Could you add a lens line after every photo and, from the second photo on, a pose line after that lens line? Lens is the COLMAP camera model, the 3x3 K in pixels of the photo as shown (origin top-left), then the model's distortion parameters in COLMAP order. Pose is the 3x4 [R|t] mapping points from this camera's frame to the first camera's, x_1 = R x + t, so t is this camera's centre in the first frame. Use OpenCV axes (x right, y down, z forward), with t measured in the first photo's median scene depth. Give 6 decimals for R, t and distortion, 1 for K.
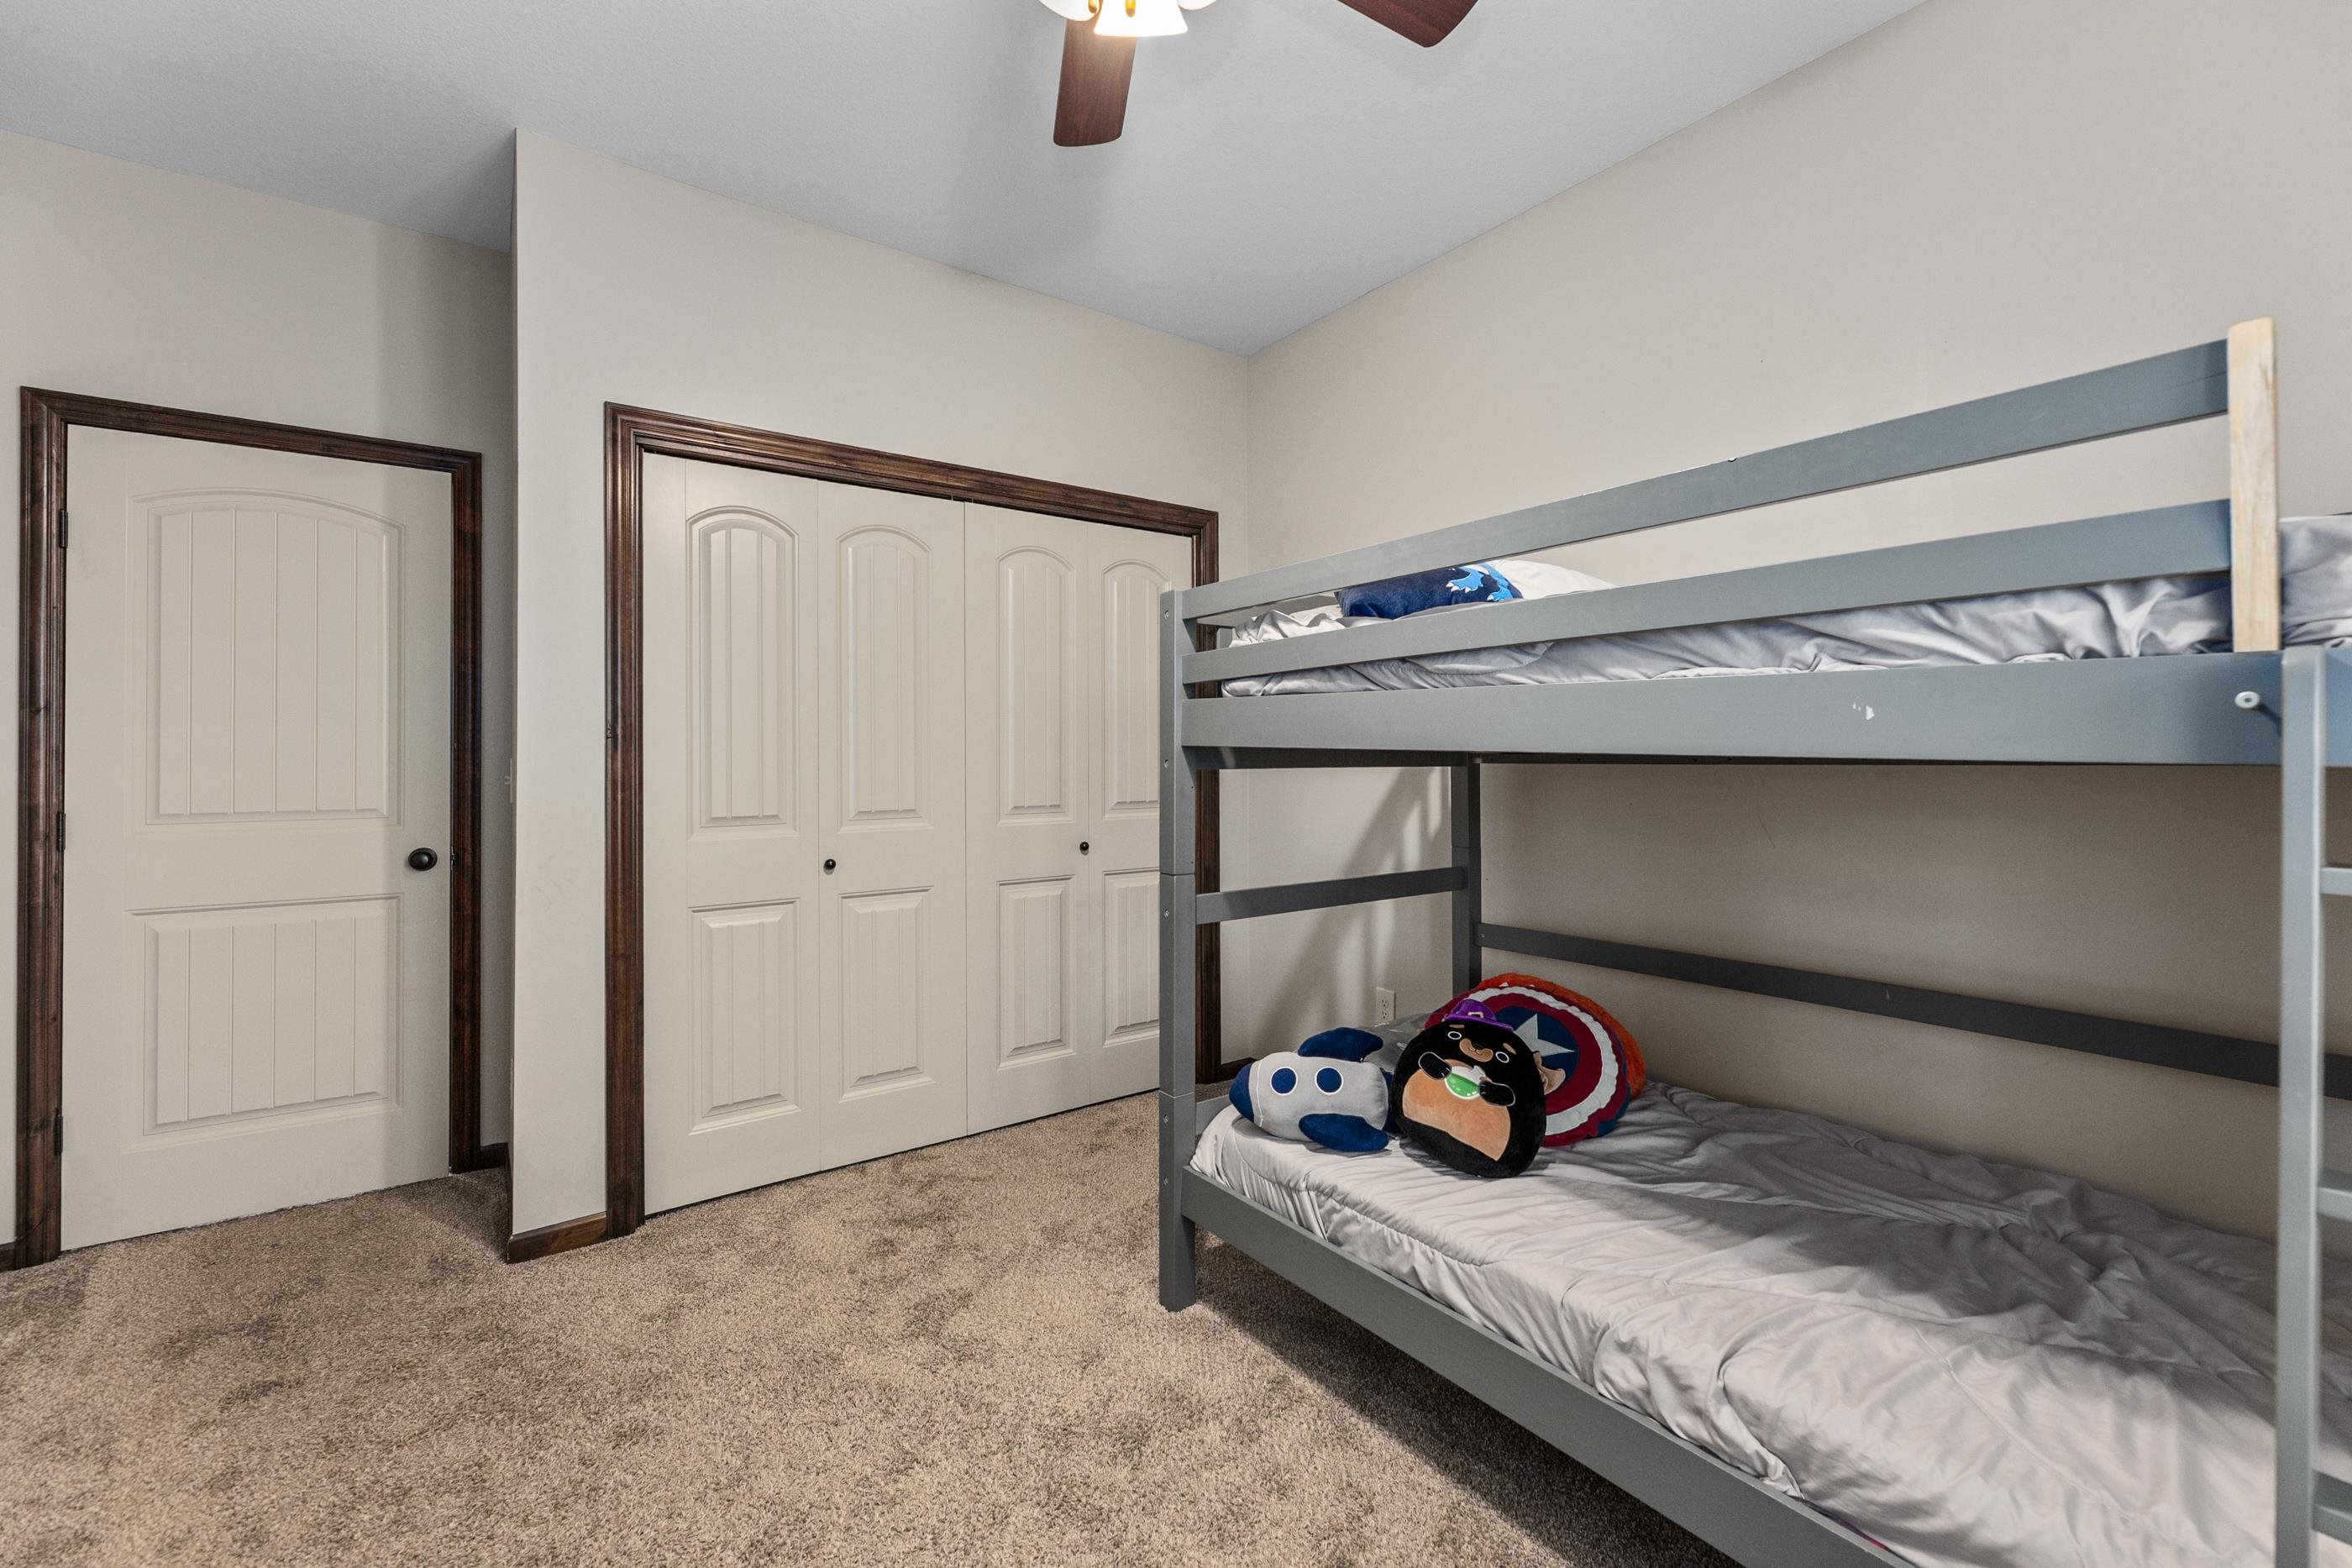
lens RADIAL K [[960.2, 0, 1163.8], [0, 960.2, 771.8], [0, 0, 1]] dist [-0.000231, 0.000077]
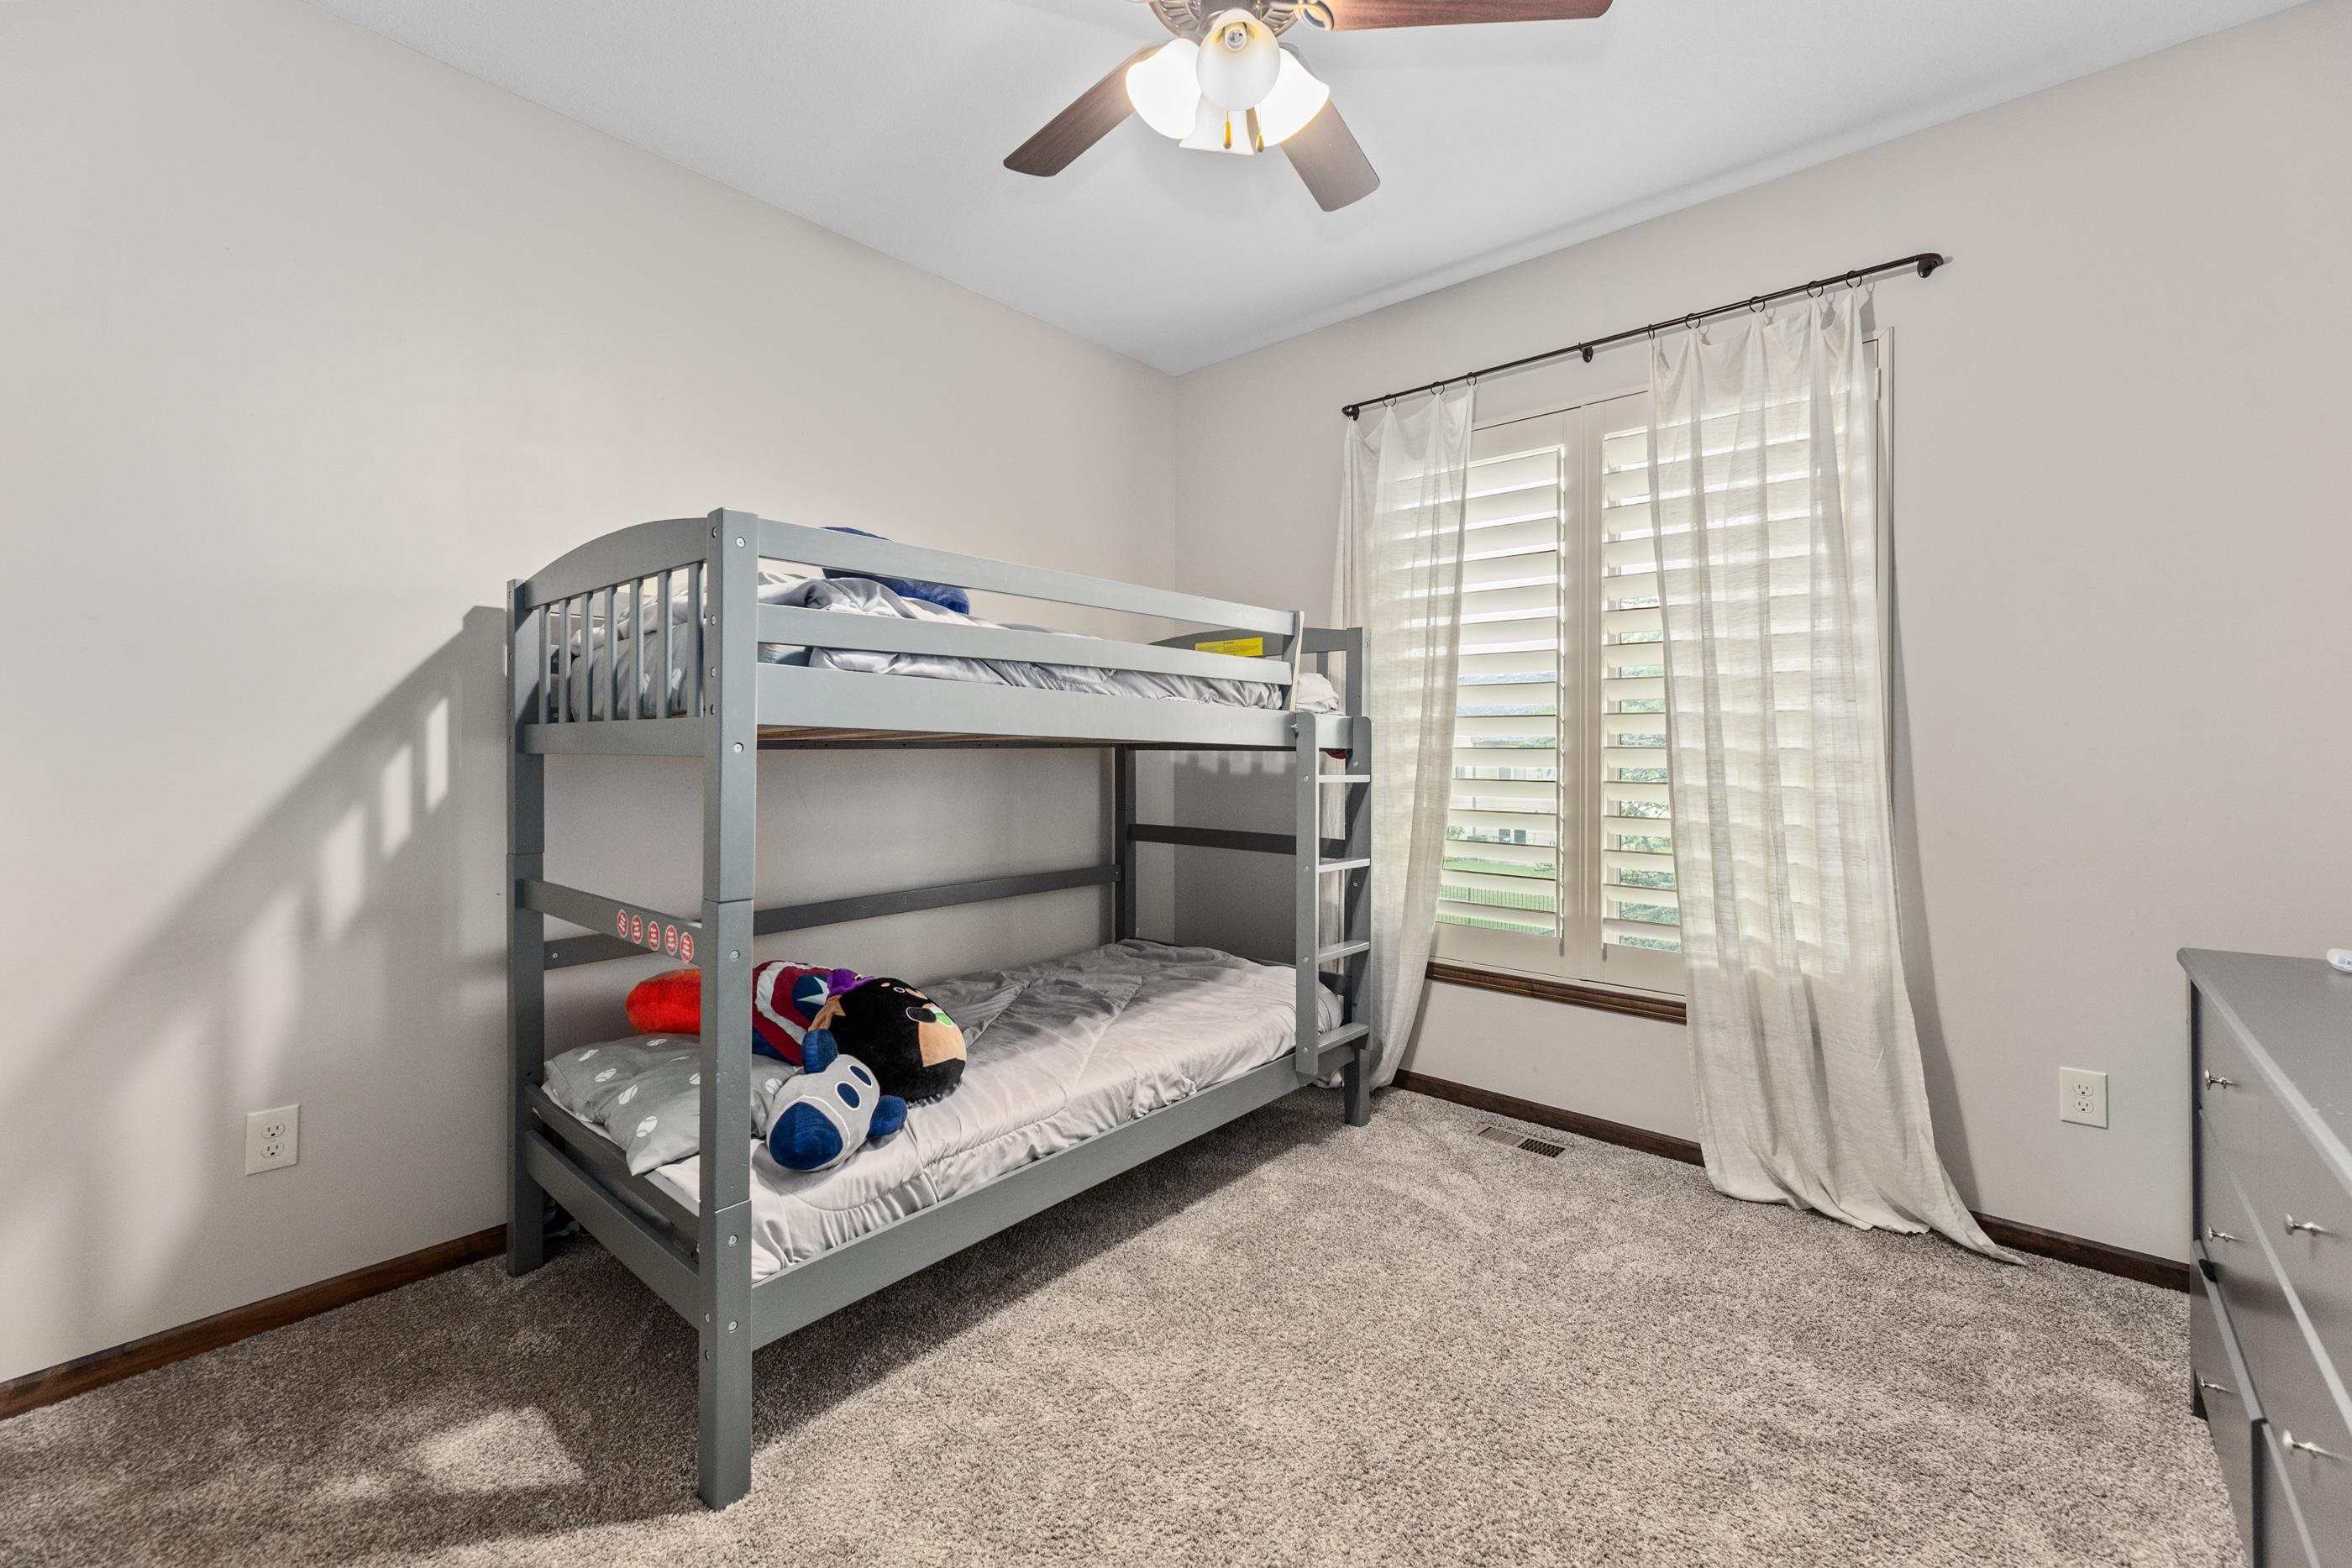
lens RADIAL K [[960.2, 0, 1163.8], [0, 960.2, 771.8], [0, 0, 1]] dist [-0.000231, 0.000077]
pose [[-0.211795, -0.022120, 0.977064, -0.949201], [0.016239, 0.999526, 0.026148, -0.005628], [-0.977179, 0.021405, -0.211336, 1.029863]]
